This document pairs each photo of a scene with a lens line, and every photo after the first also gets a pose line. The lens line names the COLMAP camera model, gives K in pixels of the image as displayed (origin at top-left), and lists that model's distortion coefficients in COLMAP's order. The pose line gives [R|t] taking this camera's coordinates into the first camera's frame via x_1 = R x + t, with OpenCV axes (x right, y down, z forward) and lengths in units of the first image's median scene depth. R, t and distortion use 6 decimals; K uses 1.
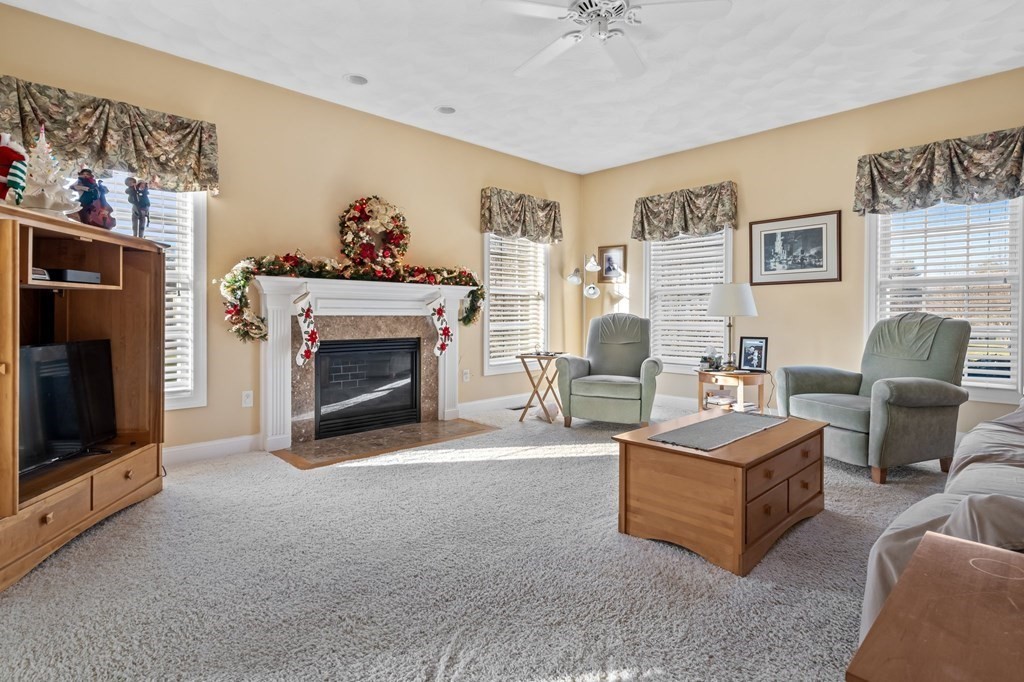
lens RADIAL K [[517.3, 0, 506.4], [0, 517.3, 318.5], [0, 0, 1]] dist [0.000949, 0.001374]
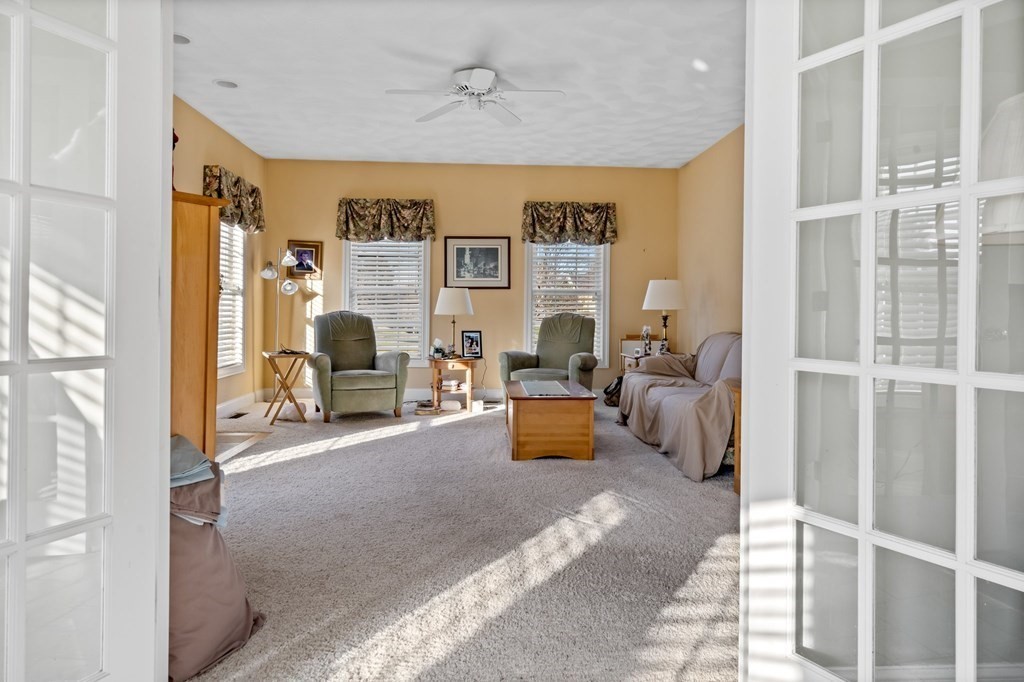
lens RADIAL K [[648.3, 0, 515.1], [0, 648.3, 318.6], [0, 0, 1]] dist [-0.000335, -0.000129]
pose [[0.642575, -0.000187, 0.766222, -0.612680], [-0.001467, 0.999998, 0.001474, 0.003074], [-0.766221, -0.002071, 0.642574, -0.098964]]
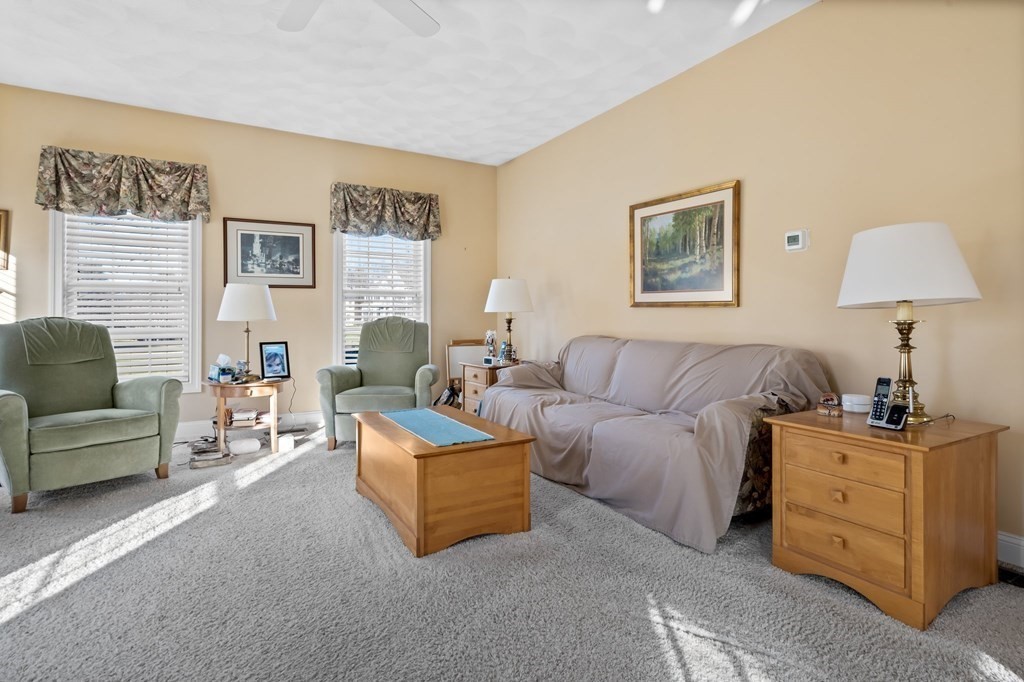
lens RADIAL K [[517.3, 0, 506.4], [0, 517.3, 318.5], [0, 0, 1]] dist [0.000949, 0.001374]
pose [[0.228272, -0.001008, 0.973597, -0.319968], [0.012048, 0.999926, -0.001789, -0.000426], [-0.973523, 0.012139, 0.228267, 0.328566]]
